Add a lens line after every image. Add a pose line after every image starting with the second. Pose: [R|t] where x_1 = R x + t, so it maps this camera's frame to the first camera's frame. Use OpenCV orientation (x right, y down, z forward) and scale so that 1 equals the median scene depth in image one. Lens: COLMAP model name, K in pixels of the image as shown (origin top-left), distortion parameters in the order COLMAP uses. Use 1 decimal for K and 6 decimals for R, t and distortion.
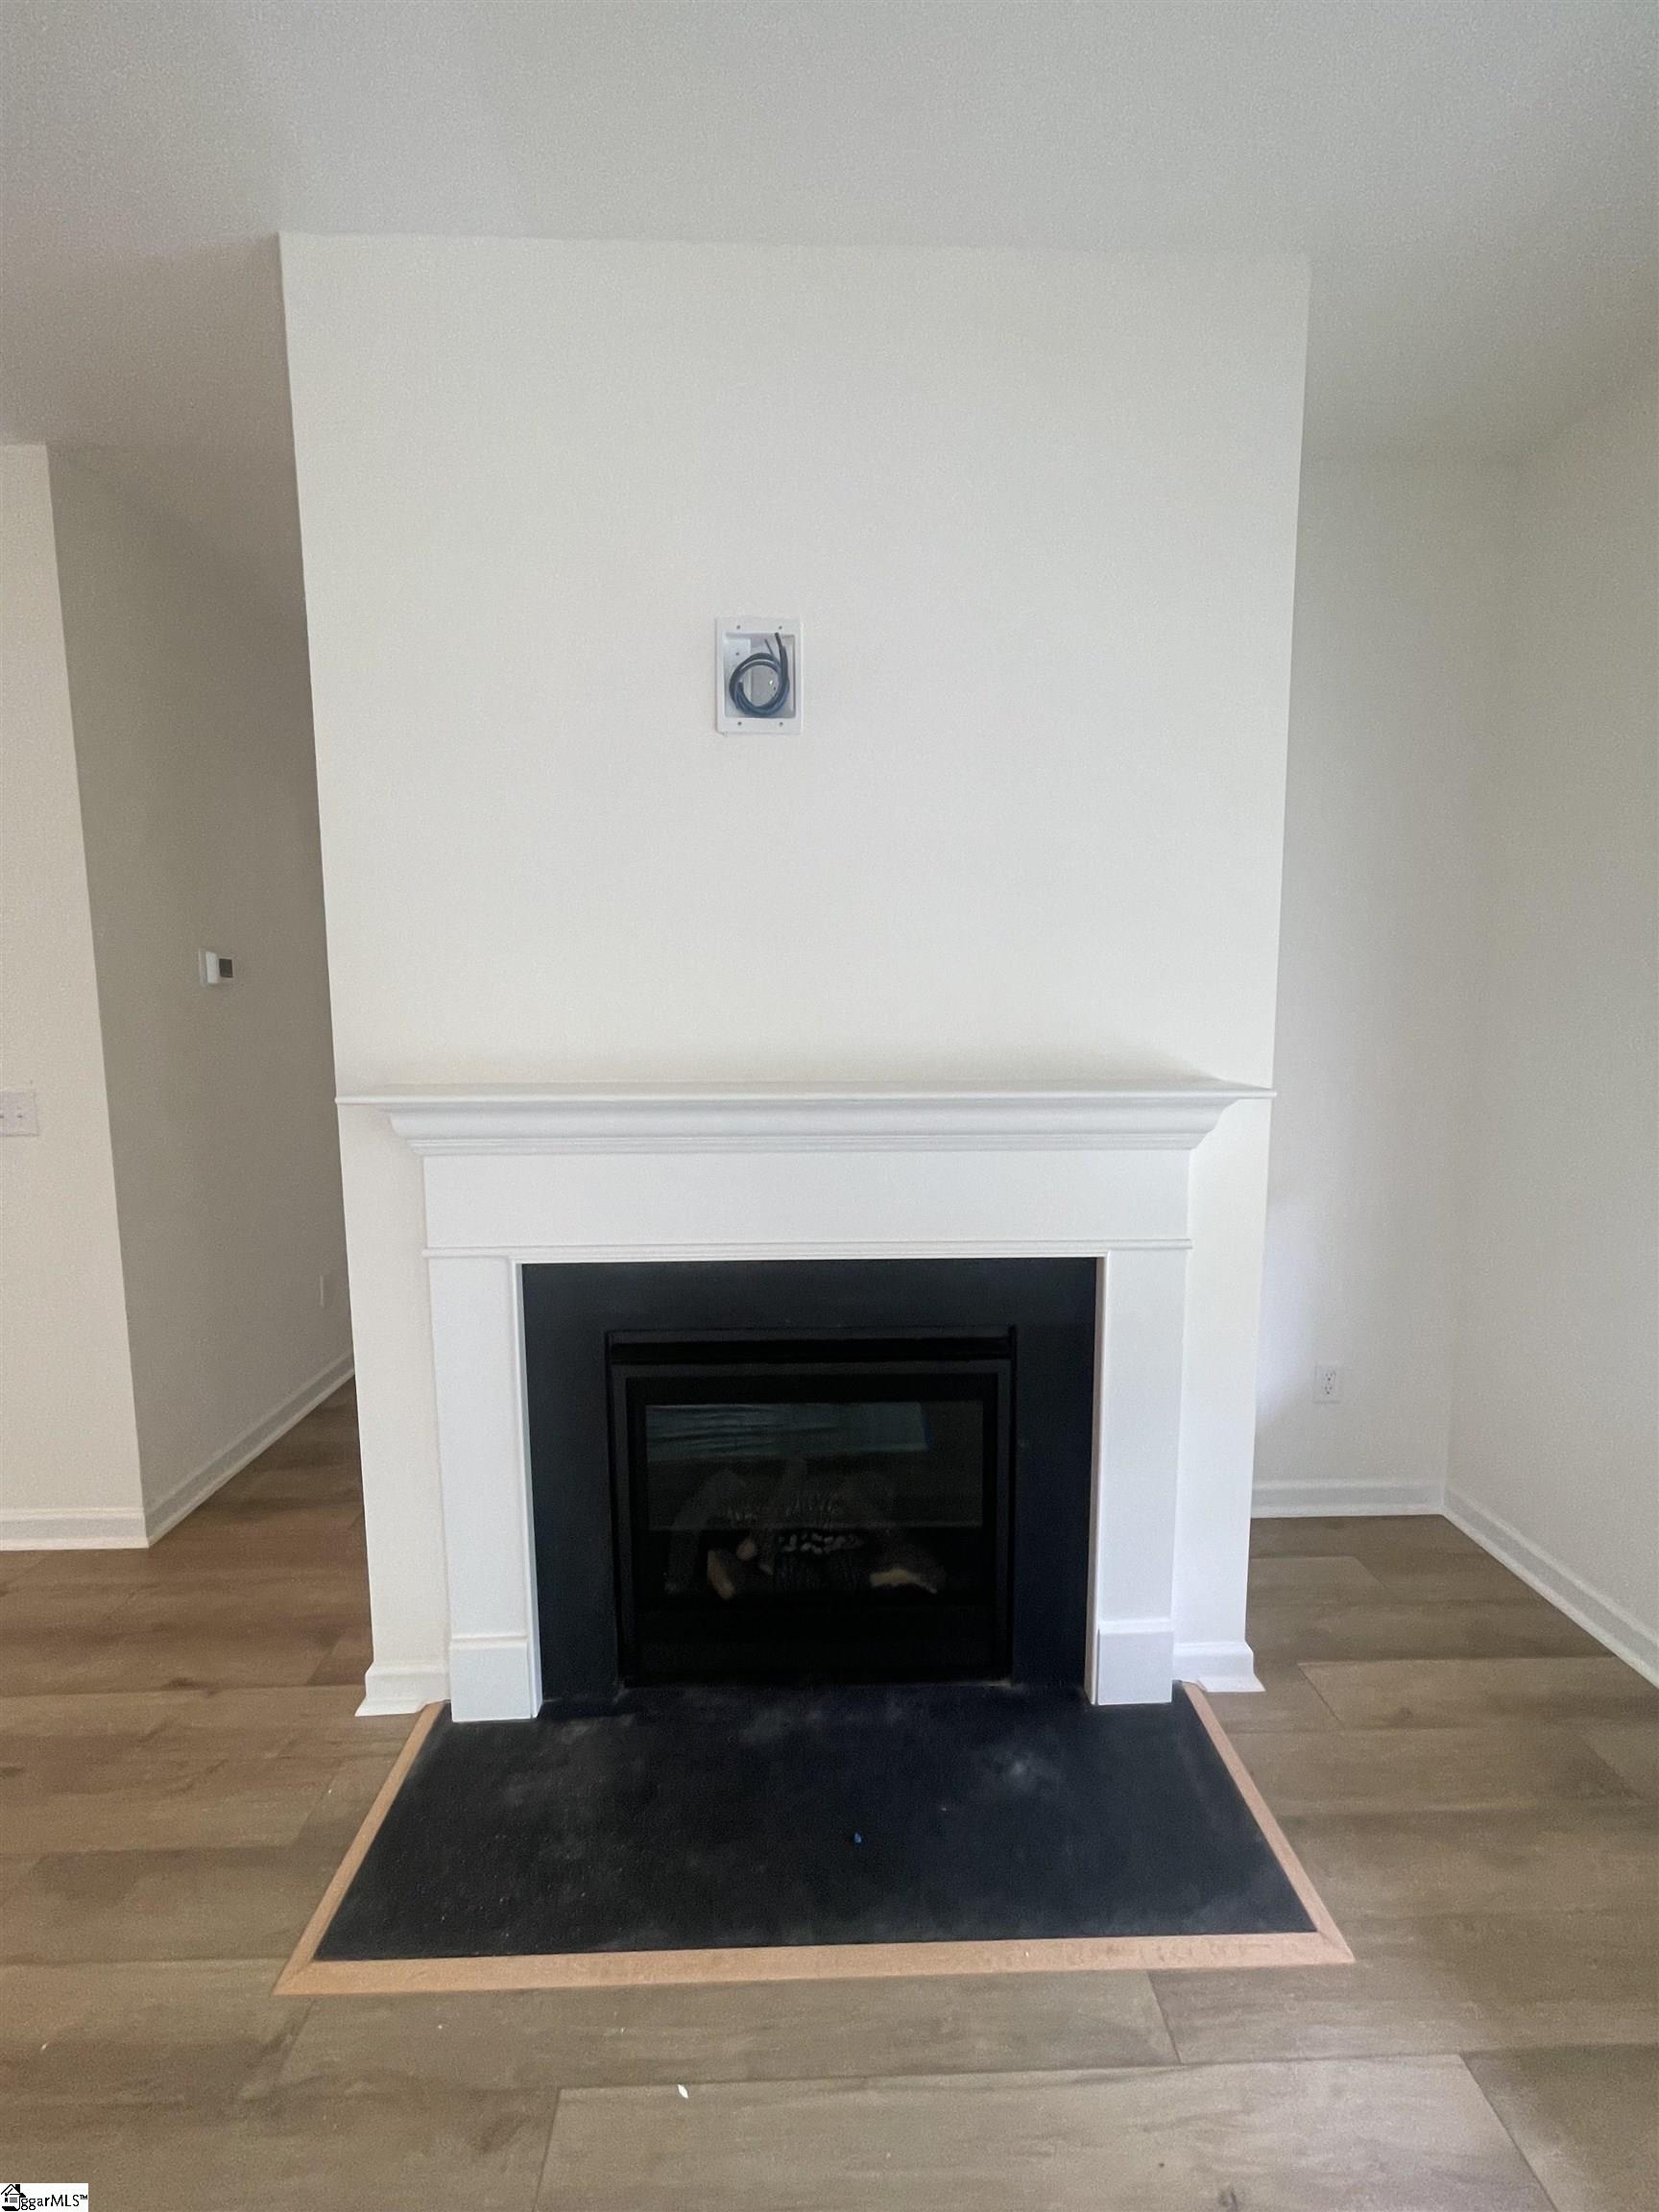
lens RADIAL K [[895.3, 0, 830.7], [0, 895.3, 1100.4], [0, 0, 1]] dist [-0.001361, -0.001161]
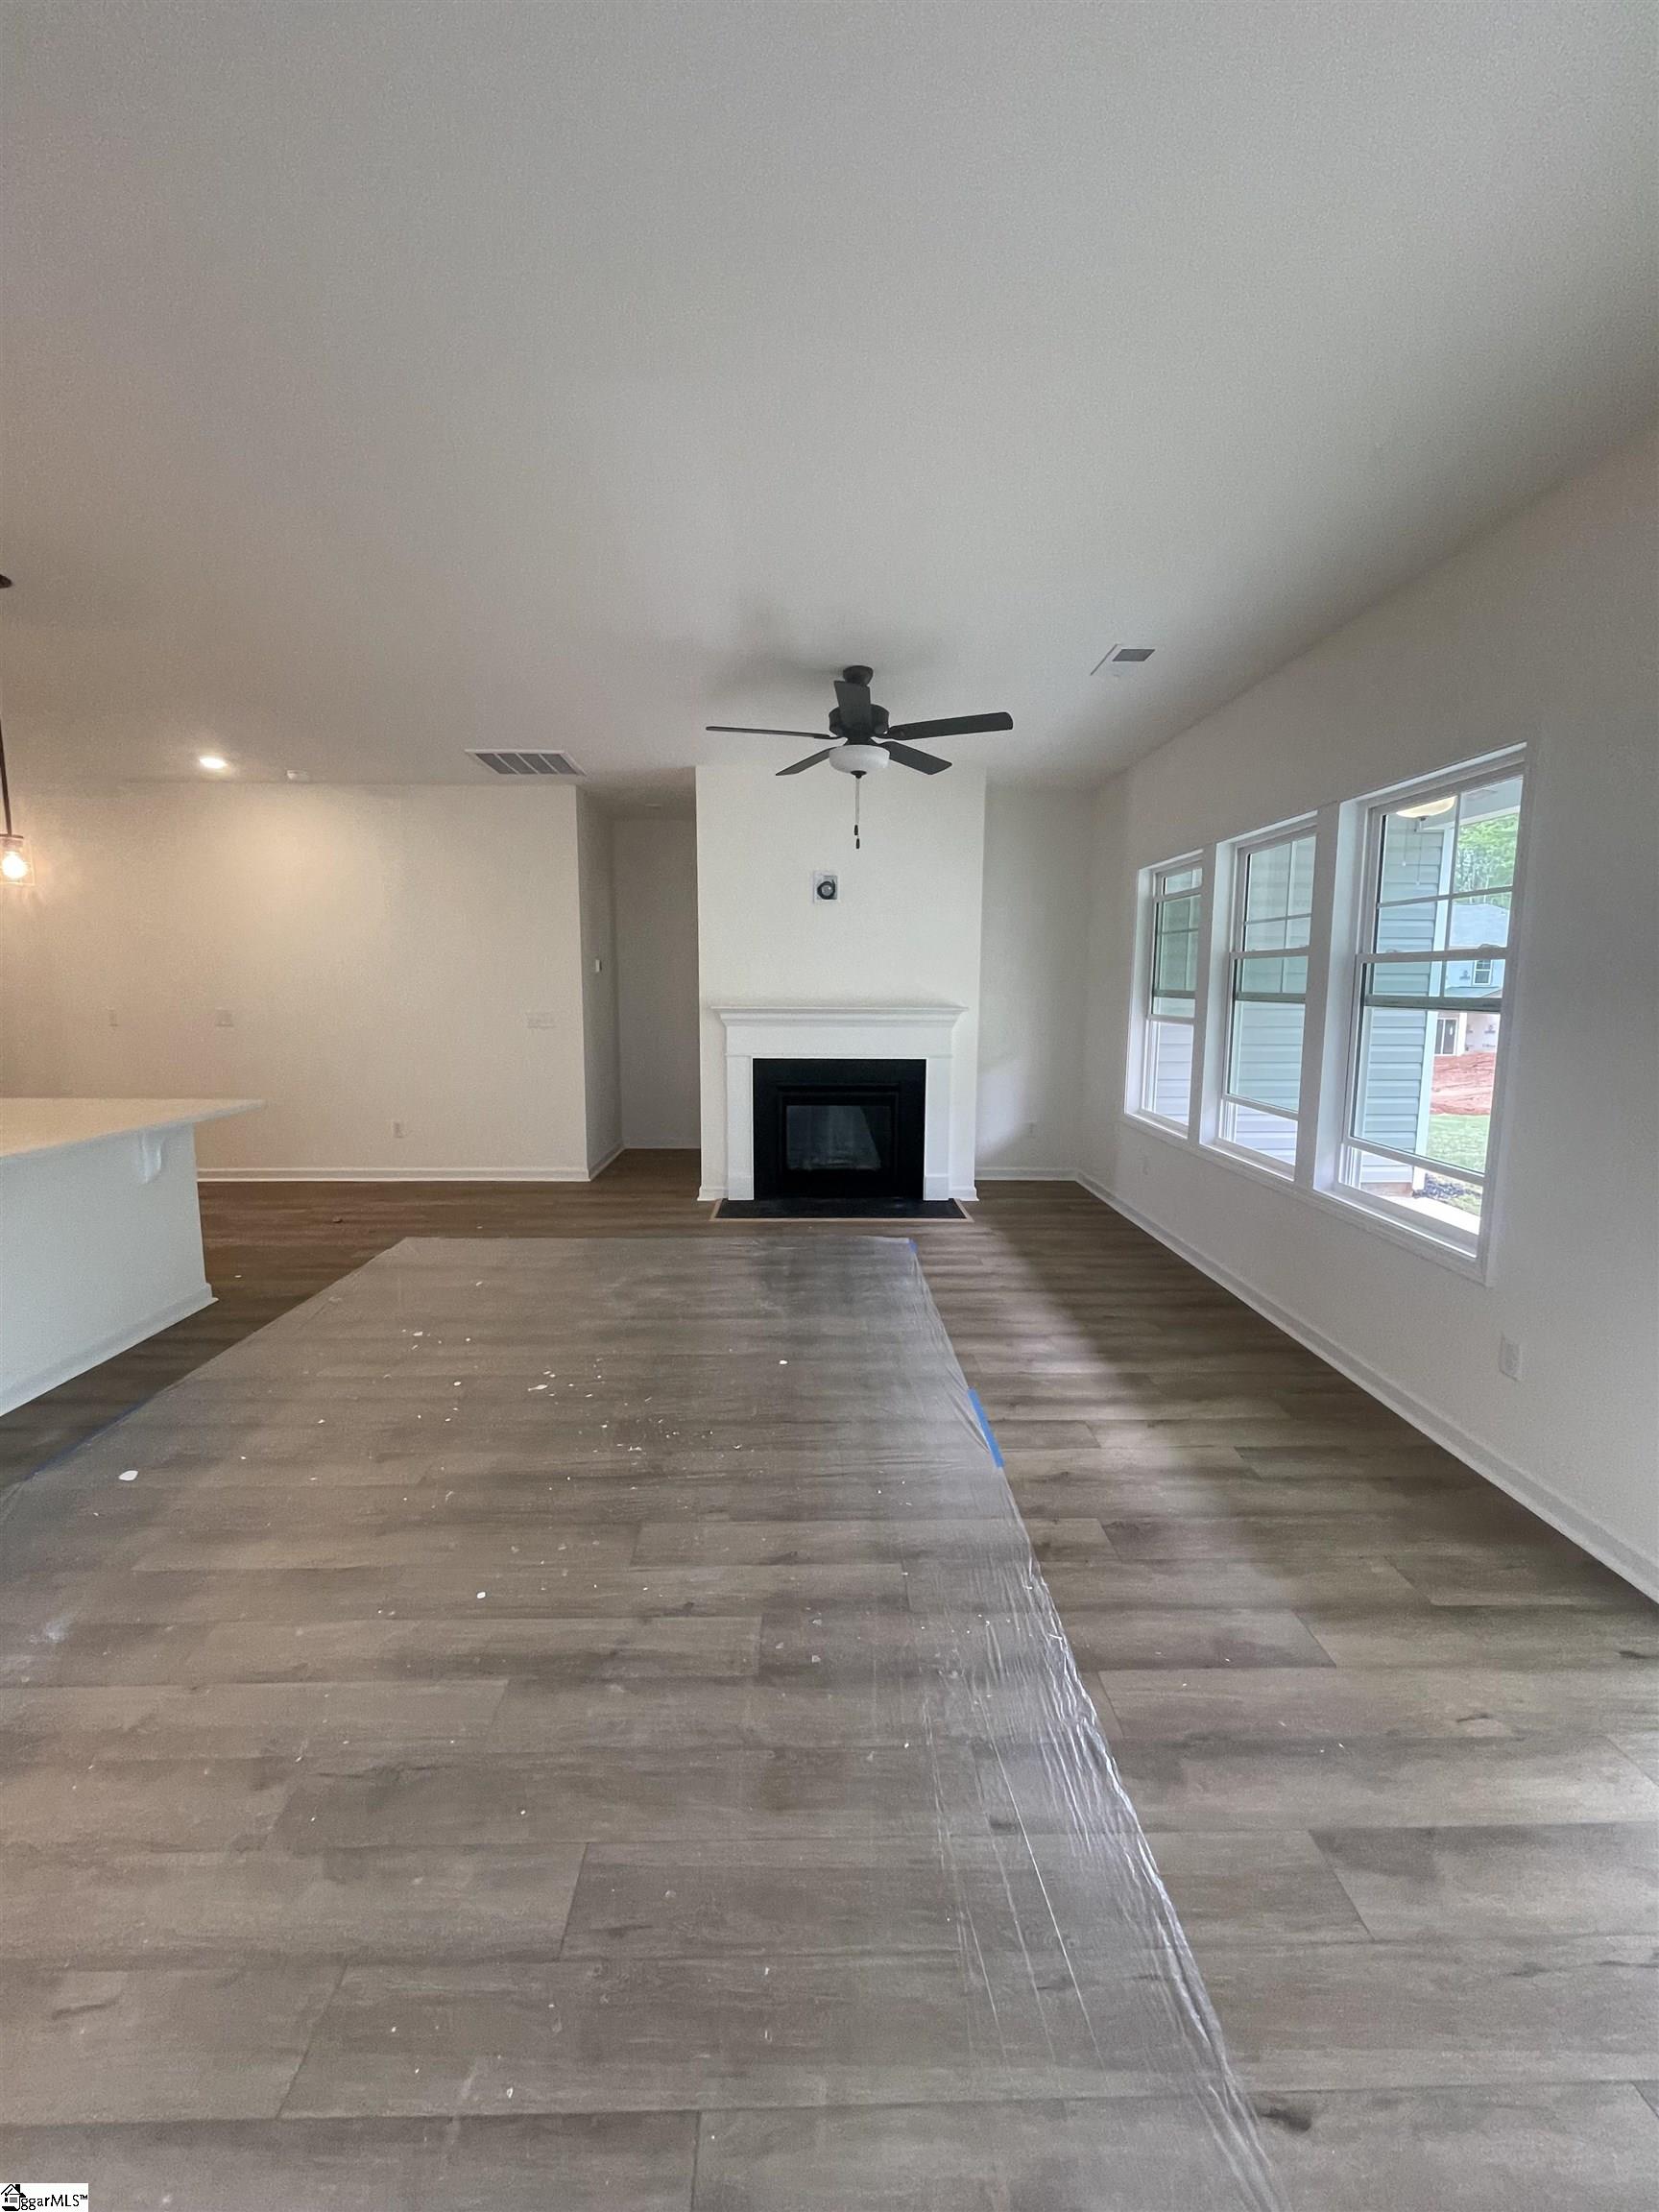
lens RADIAL K [[895.3, 0, 834.3], [0, 895.3, 1110.7], [0, 0, 1]] dist [-0.001361, -0.001161]
pose [[0.999925, 0.011134, 0.005147, -0.054547], [-0.011305, 0.999338, 0.034584, 0.253974], [-0.004759, -0.034640, 0.999389, -2.344934]]
